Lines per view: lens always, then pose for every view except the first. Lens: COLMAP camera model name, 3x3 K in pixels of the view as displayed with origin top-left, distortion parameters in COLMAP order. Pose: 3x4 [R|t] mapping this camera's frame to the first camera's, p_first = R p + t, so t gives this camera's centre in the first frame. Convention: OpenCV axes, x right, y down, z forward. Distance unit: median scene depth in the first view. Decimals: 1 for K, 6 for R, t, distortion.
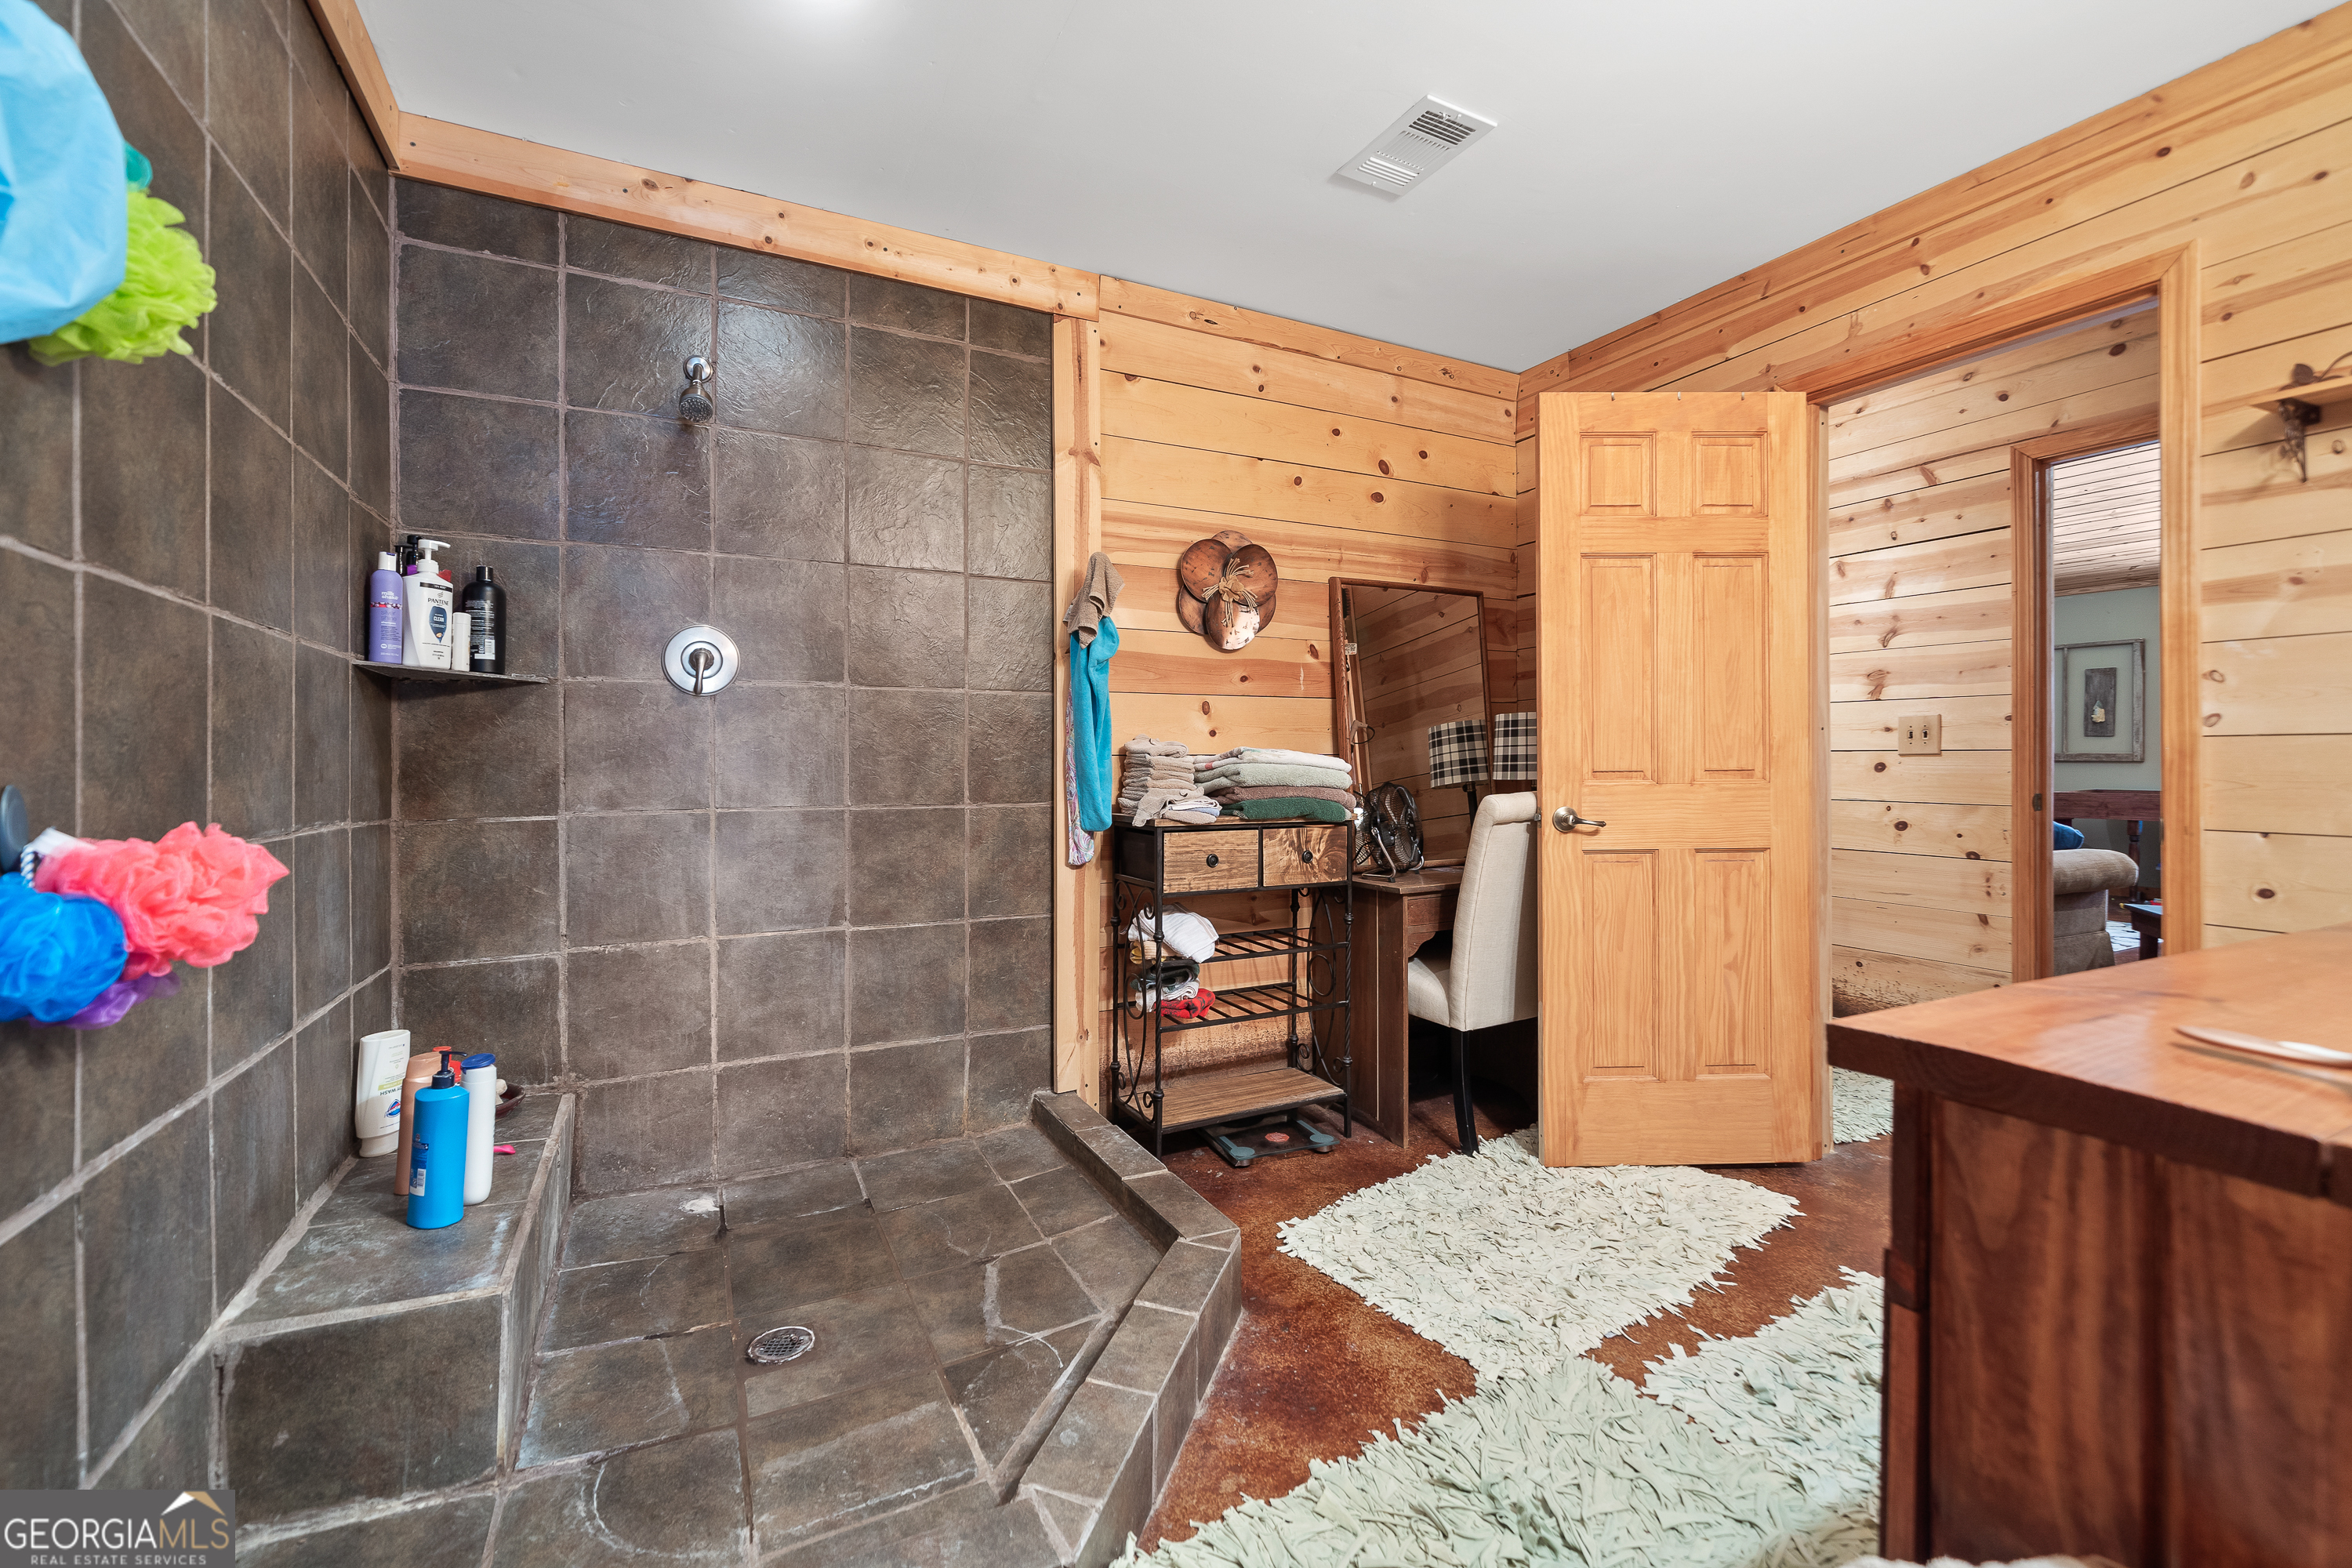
lens RADIAL K [[995.9, 0, 1162.9], [0, 995.9, 758.4], [0, 0, 1]] dist [0.004430, 0.000249]
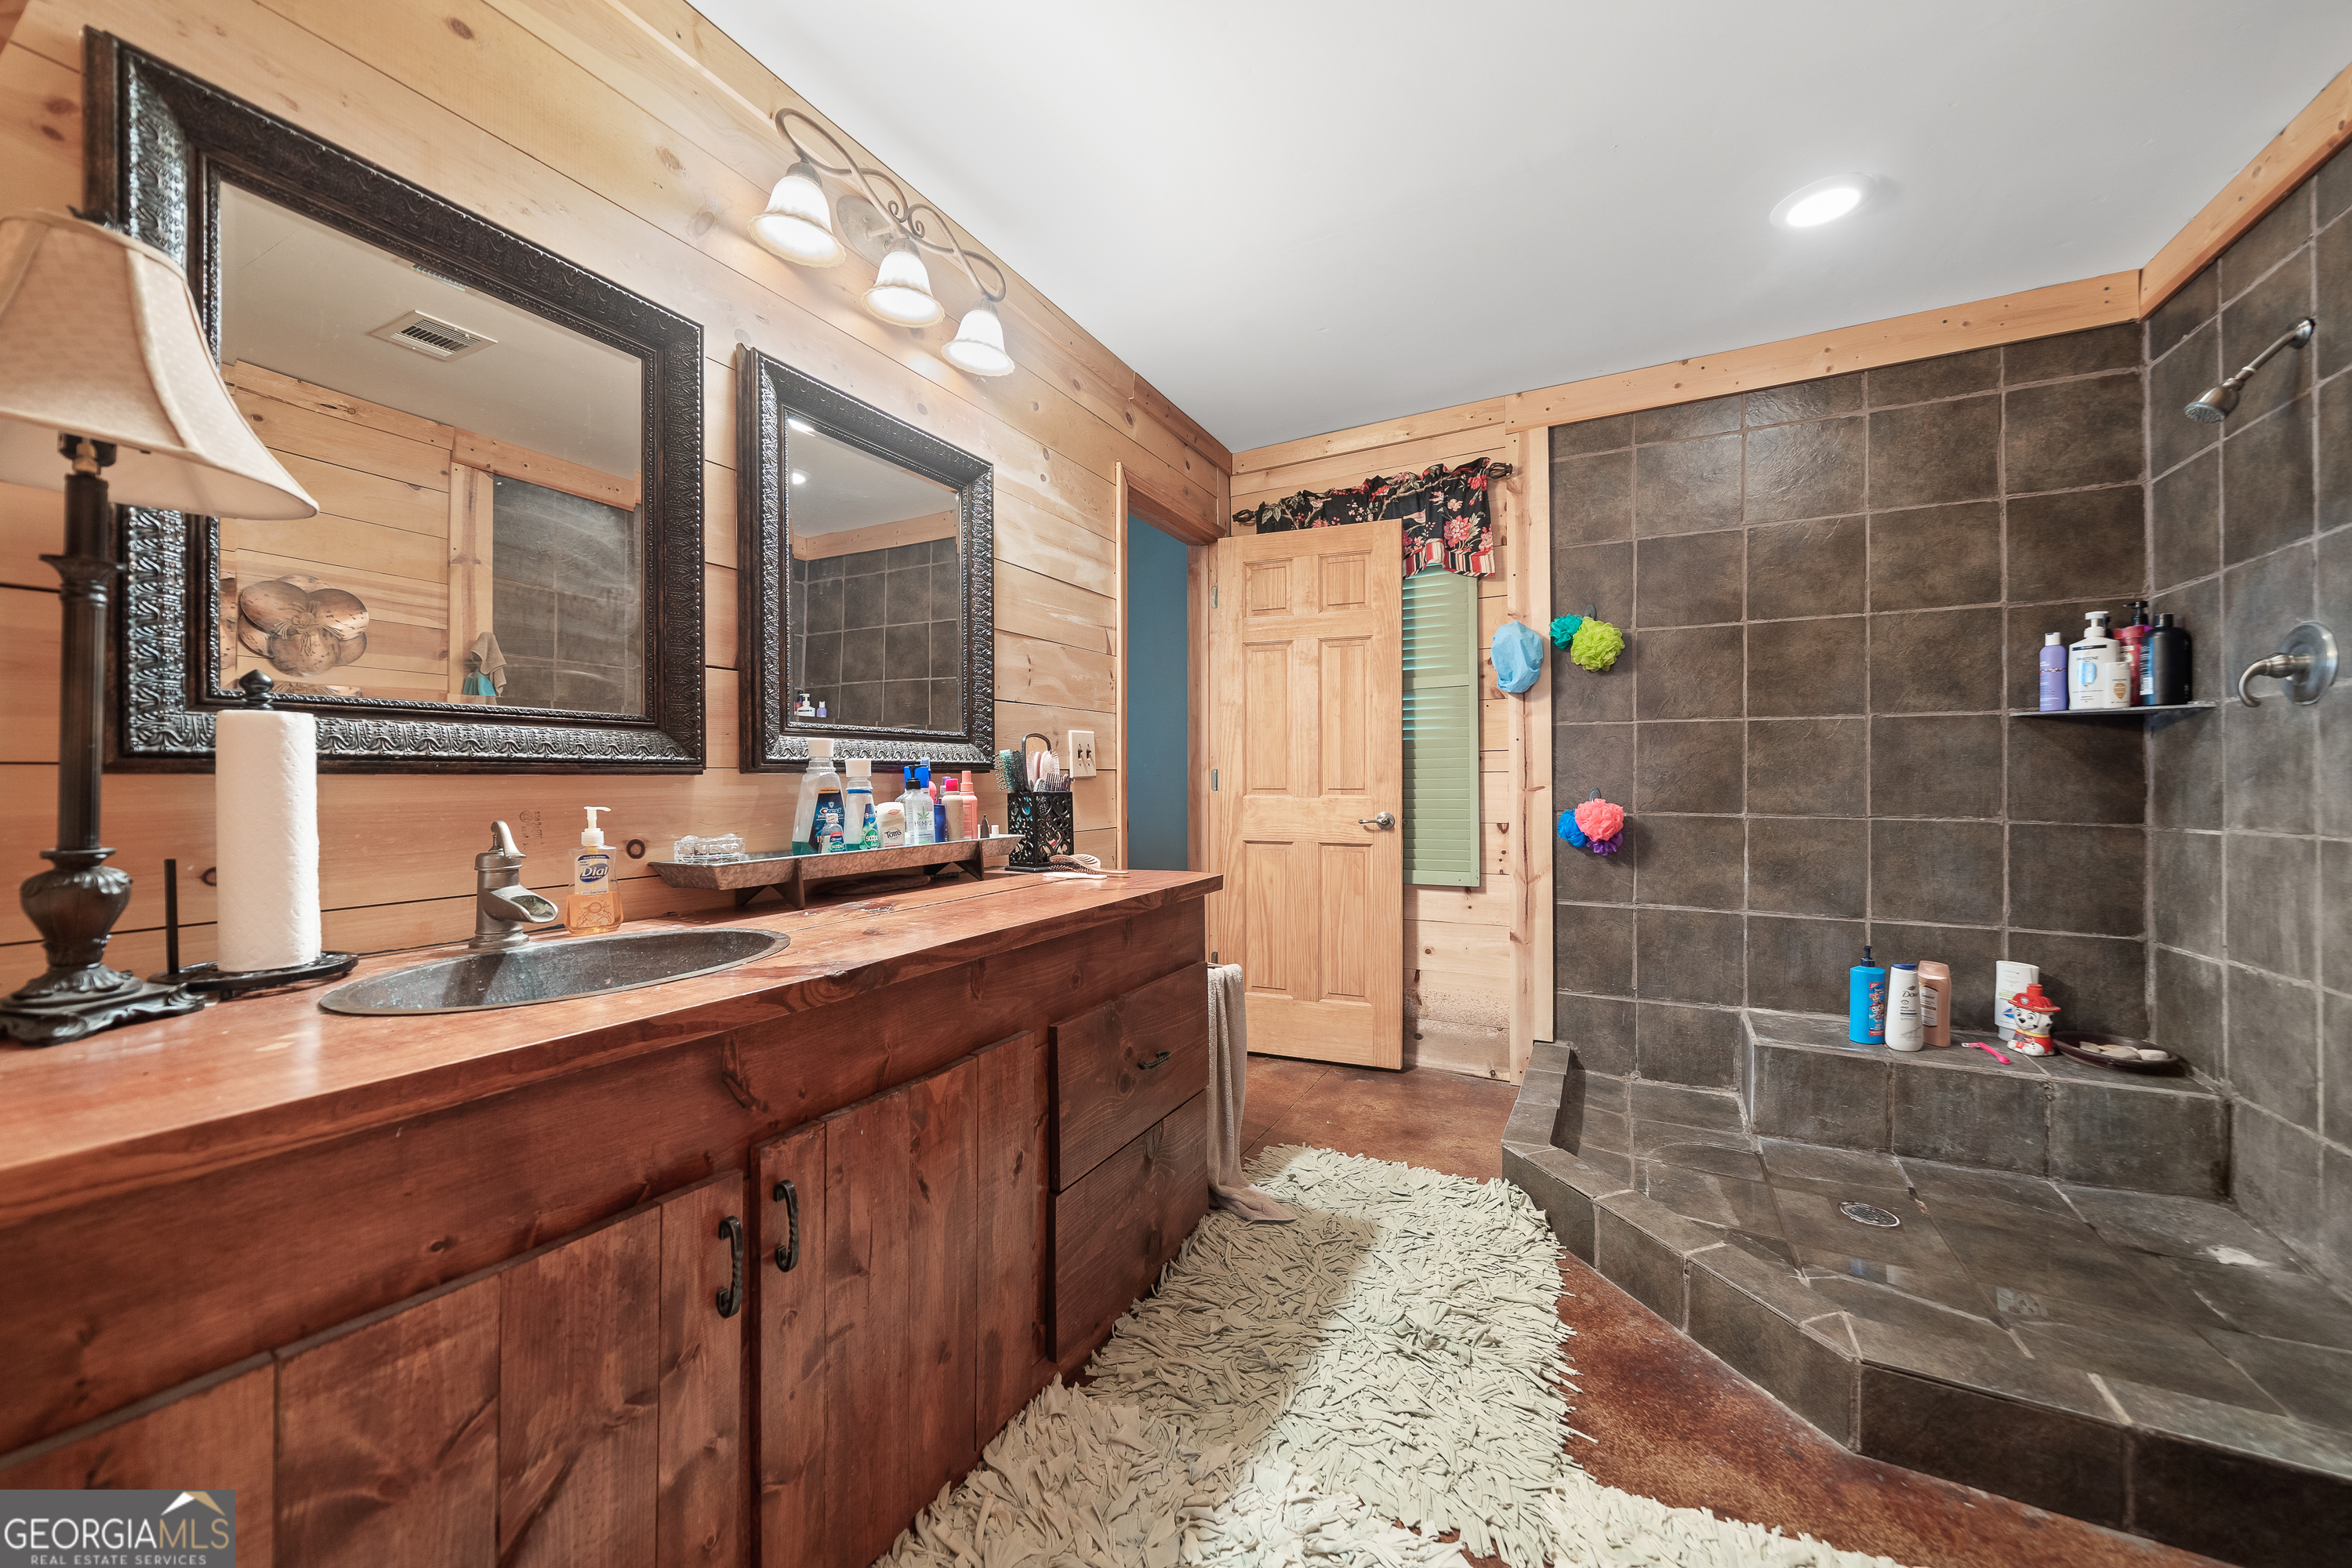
lens RADIAL K [[824.0, 0, 1177.6], [0, 824.0, 781.6], [0, 0, 1]] dist [-0.003738, -0.000412]
pose [[-0.810278, -0.000691, -0.586045, 0.846103], [-0.001096, 0.999999, 0.000337, 0.006272], [0.586045, 0.000915, -0.810278, 1.123215]]
